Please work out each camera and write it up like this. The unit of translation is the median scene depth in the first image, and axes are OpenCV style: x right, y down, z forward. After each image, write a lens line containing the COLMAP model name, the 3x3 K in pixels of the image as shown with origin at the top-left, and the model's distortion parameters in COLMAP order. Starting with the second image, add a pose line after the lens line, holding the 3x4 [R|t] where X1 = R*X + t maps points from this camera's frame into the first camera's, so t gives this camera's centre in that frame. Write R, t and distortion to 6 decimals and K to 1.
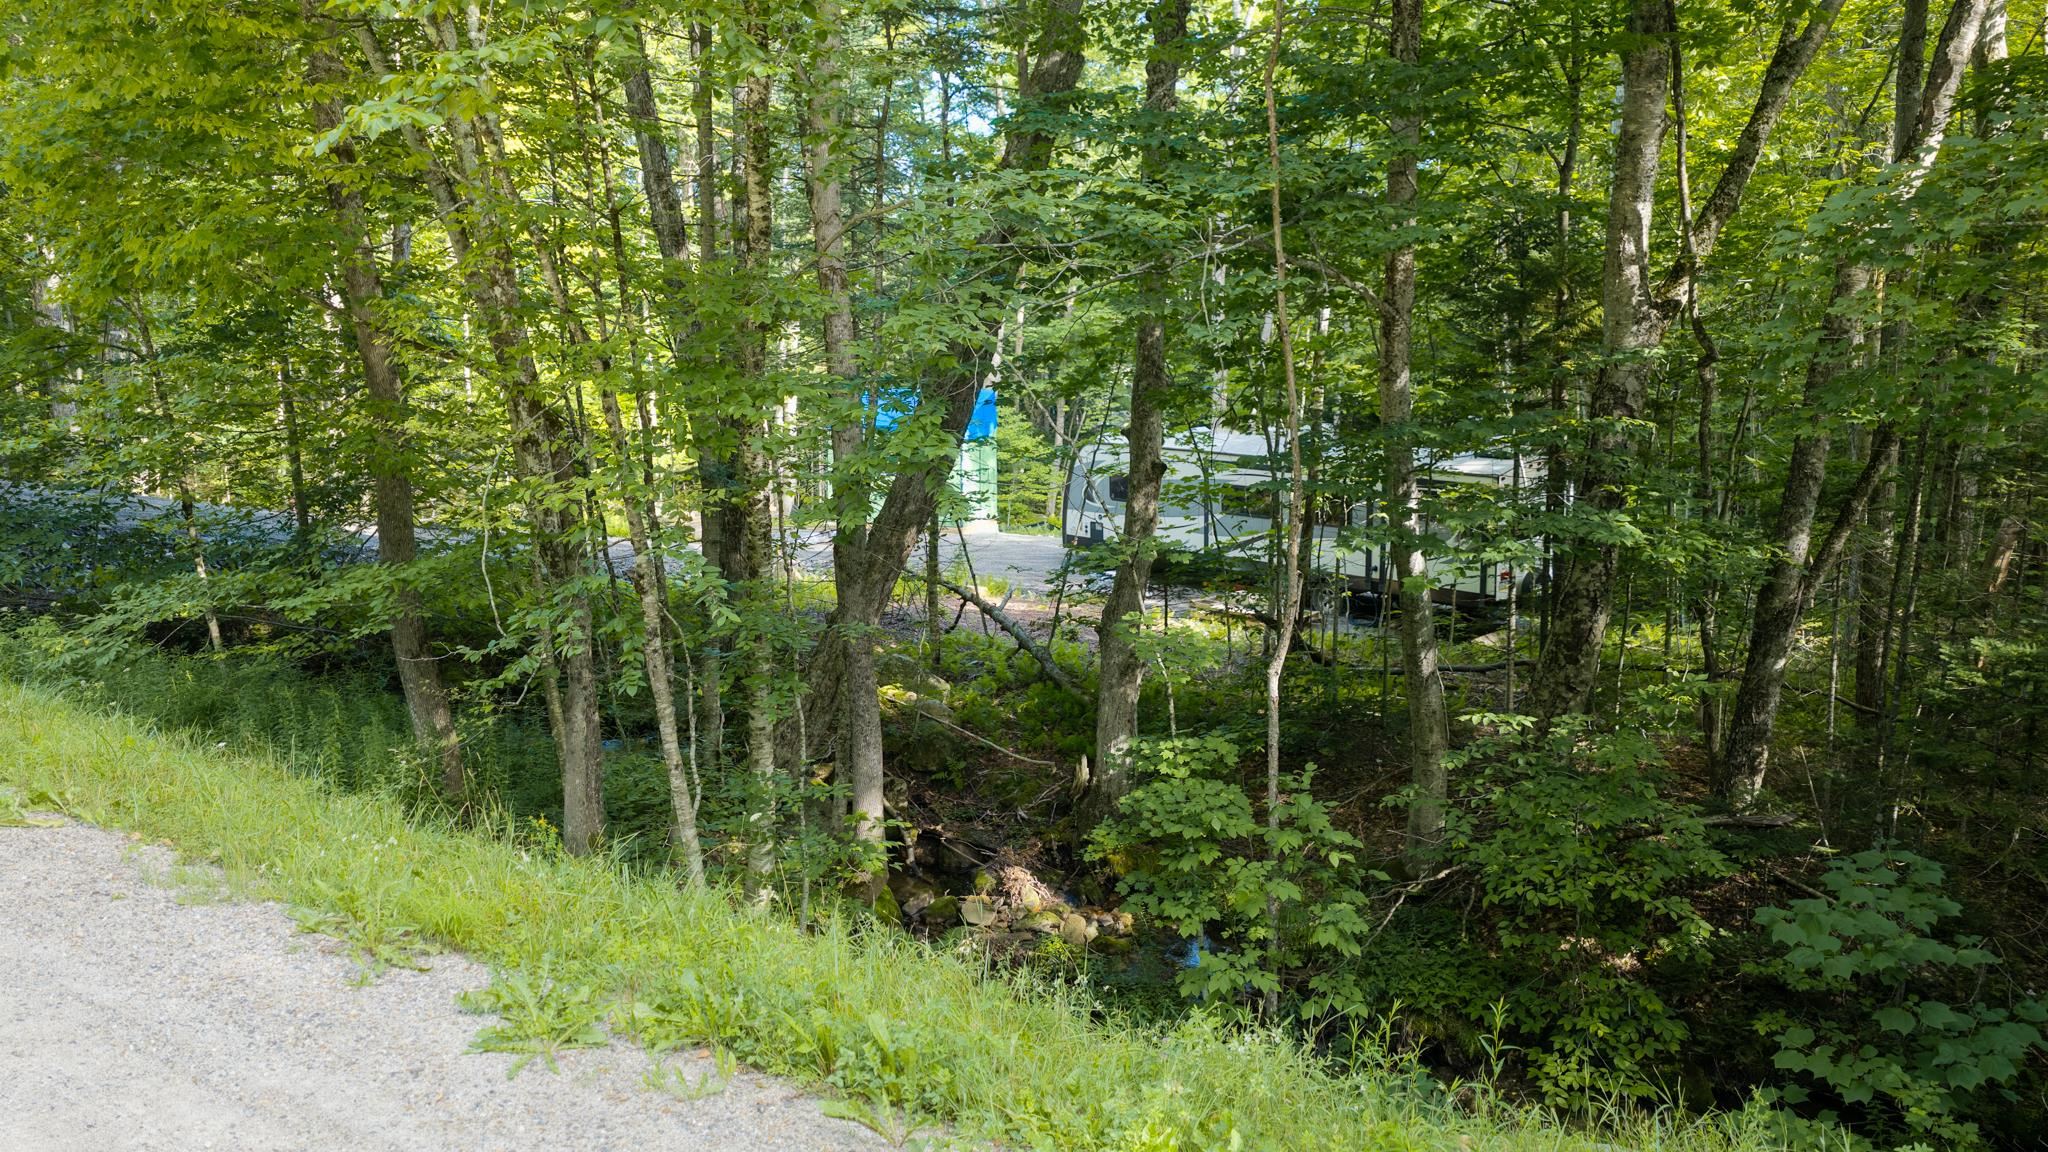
lens RADIAL K [[1674.5, 0, 1021.0], [0, 1674.5, 563.6], [0, 0, 1]] dist [0.006198, -0.003327]
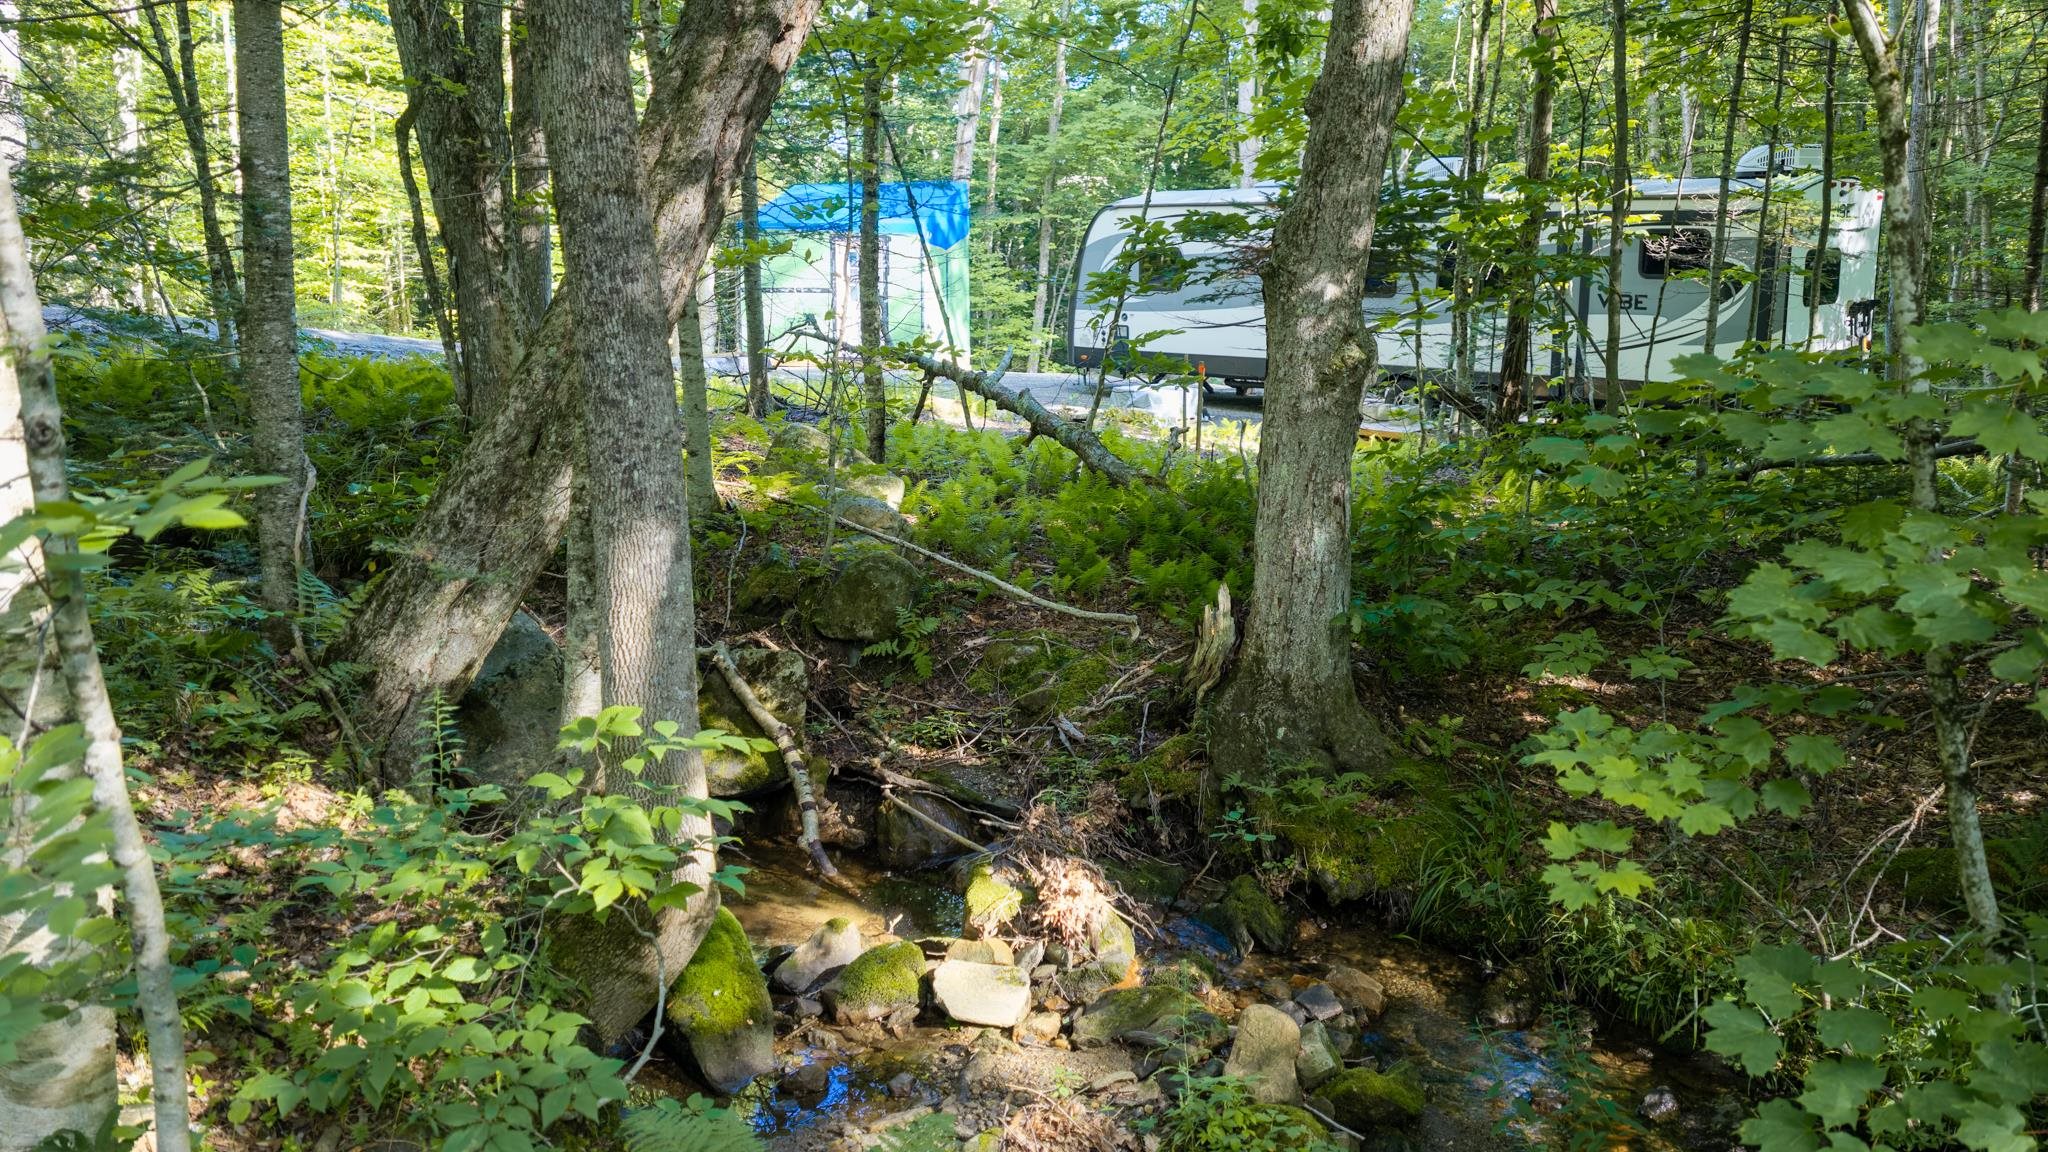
lens RADIAL K [[1674.5, 0, 1021.0], [0, 1674.5, 563.6], [0, 0, 1]] dist [0.006198, -0.003327]
pose [[0.999695, -0.003204, 0.024504, -0.030857], [0.002378, 0.999430, 0.033671, 0.126166], [-0.024598, -0.033603, 0.999133, 0.779562]]
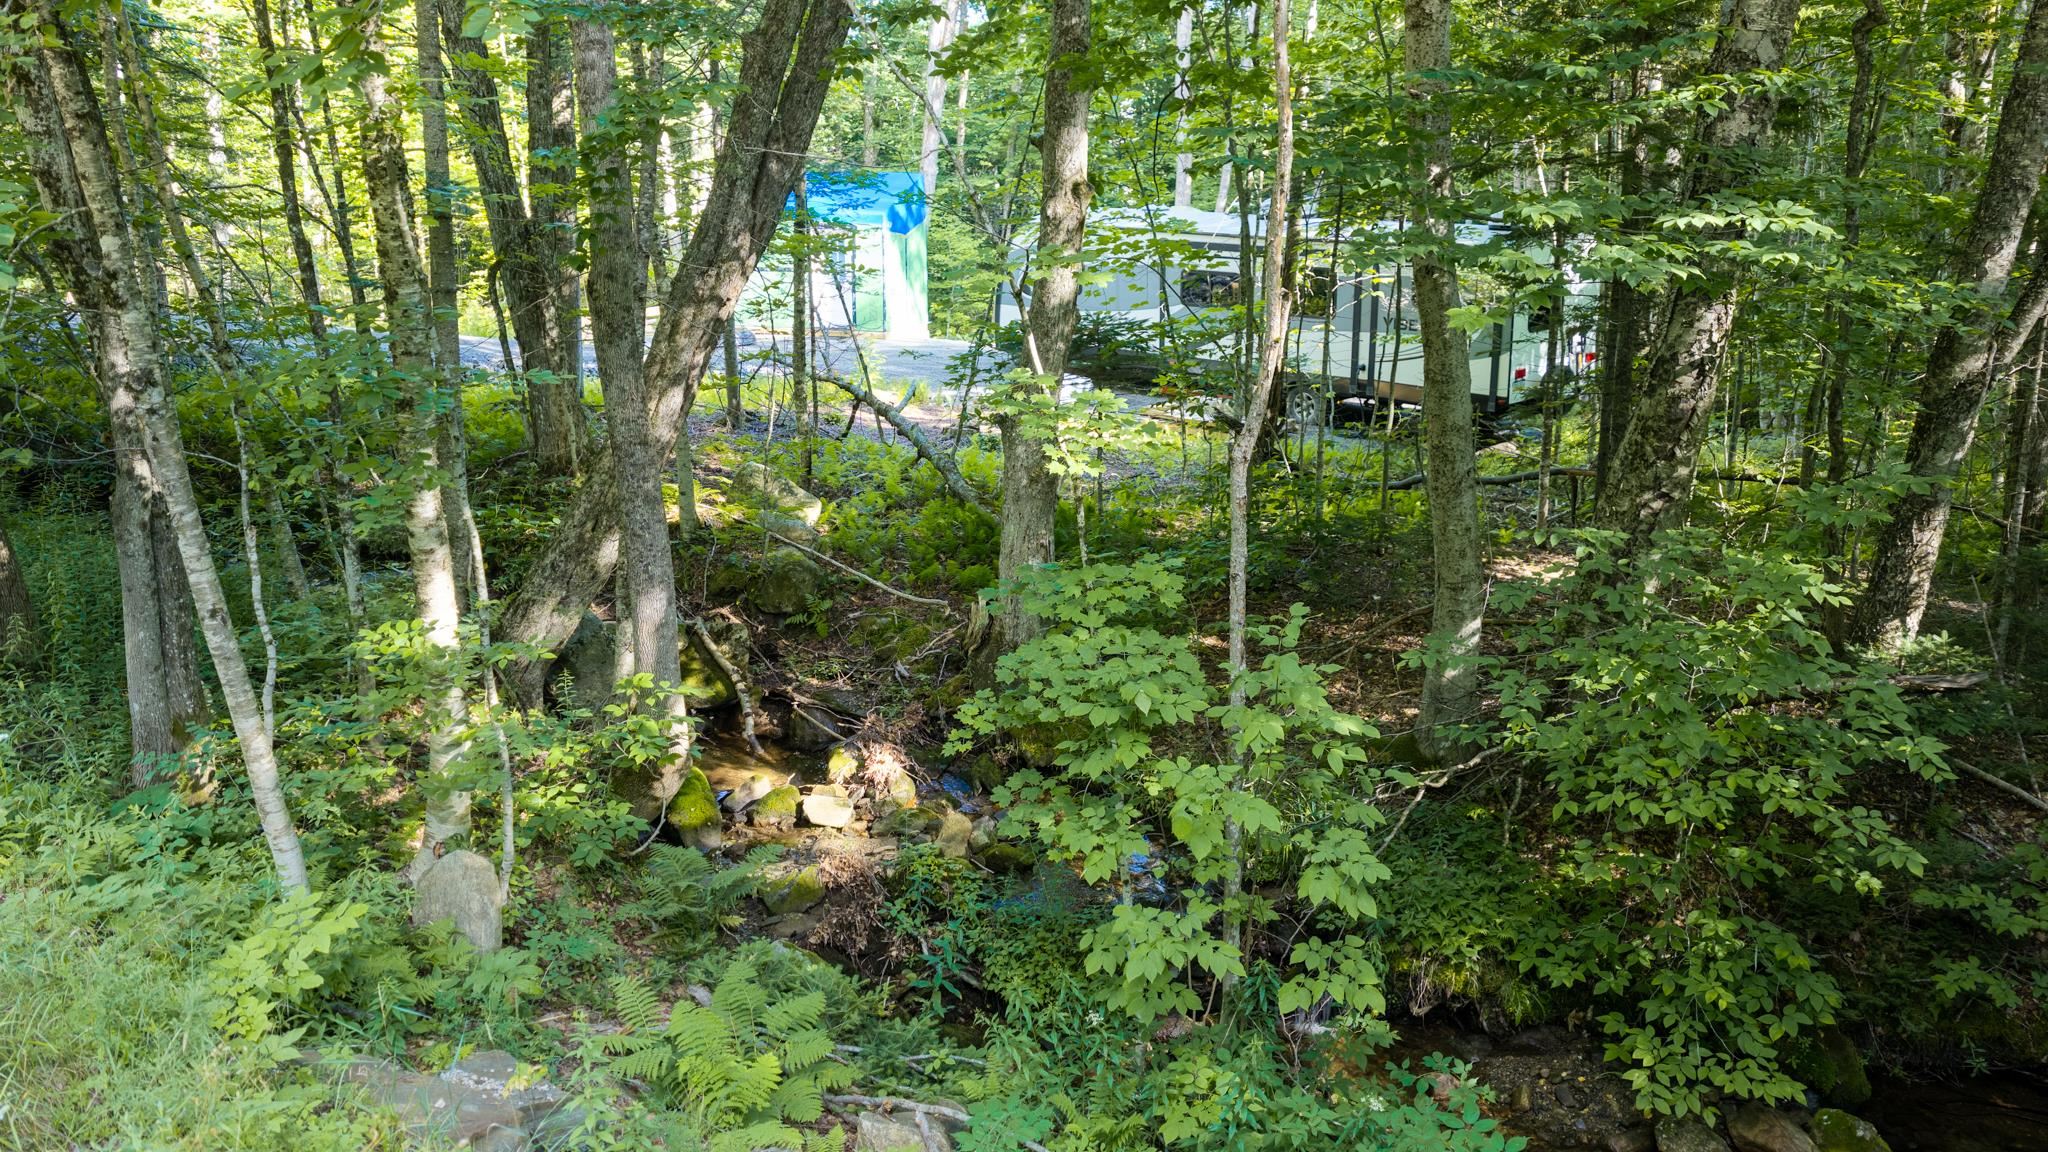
lens RADIAL K [[1674.5, 0, 1021.0], [0, 1674.5, 563.6], [0, 0, 1]] dist [0.006198, -0.003327]
pose [[0.999806, -0.002923, 0.019466, 0.054163], [0.001015, 0.995255, 0.097297, 0.040625], [-0.019658, -0.097259, 0.995065, 0.357137]]
